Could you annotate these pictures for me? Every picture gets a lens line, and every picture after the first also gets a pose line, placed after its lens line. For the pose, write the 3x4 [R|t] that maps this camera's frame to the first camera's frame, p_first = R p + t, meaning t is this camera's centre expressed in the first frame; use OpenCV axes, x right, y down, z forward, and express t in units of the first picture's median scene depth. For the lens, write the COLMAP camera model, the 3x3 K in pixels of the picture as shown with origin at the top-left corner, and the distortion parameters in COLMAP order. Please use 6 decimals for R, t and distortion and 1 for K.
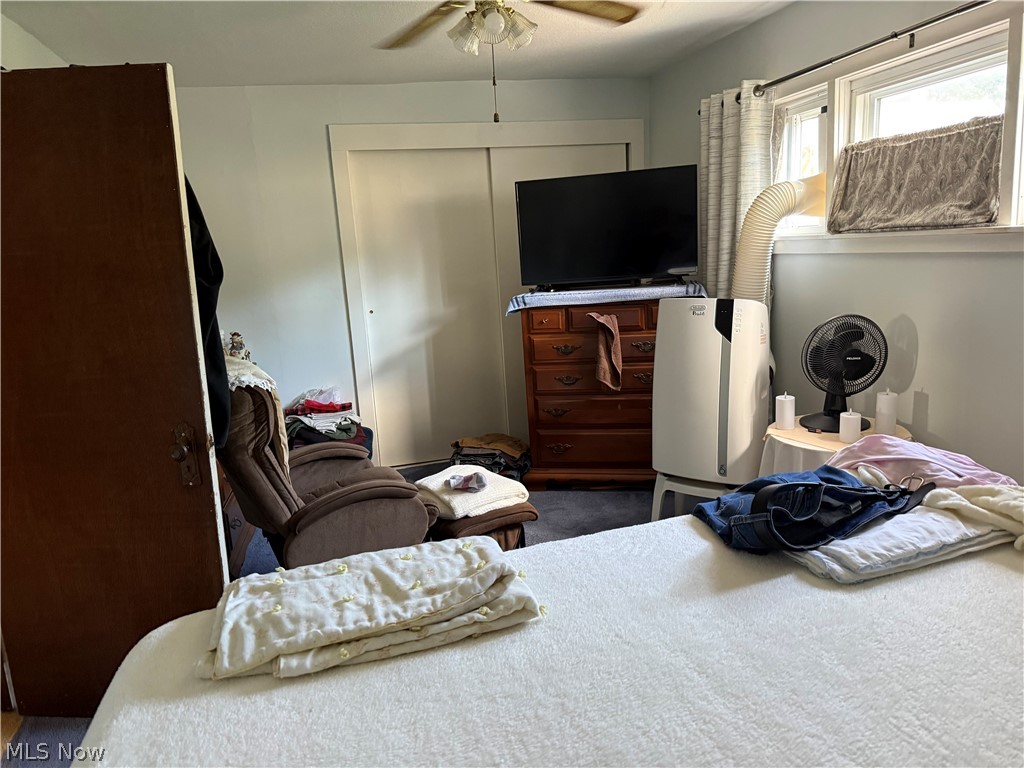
lens RADIAL K [[737.1, 0, 512.0], [0, 737.1, 384.0], [0, 0, 1]] dist [0.117813, -0.119208]
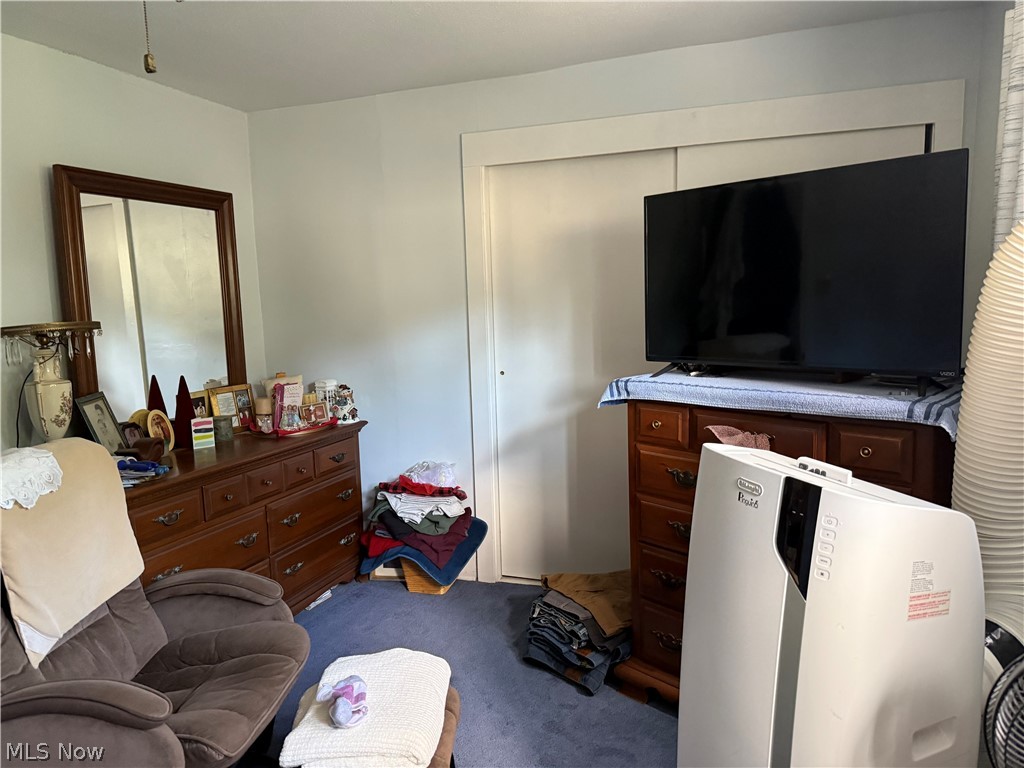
lens RADIAL K [[707.8, 0, 512.0], [0, 707.8, 384.0], [0, 0, 1]] dist [0.212838, -0.381192]
pose [[0.820249, 0.109350, -0.561457, 0.253530], [-0.124860, 0.992115, 0.010815, -0.102975], [0.558213, 0.061232, 0.827435, 0.426160]]
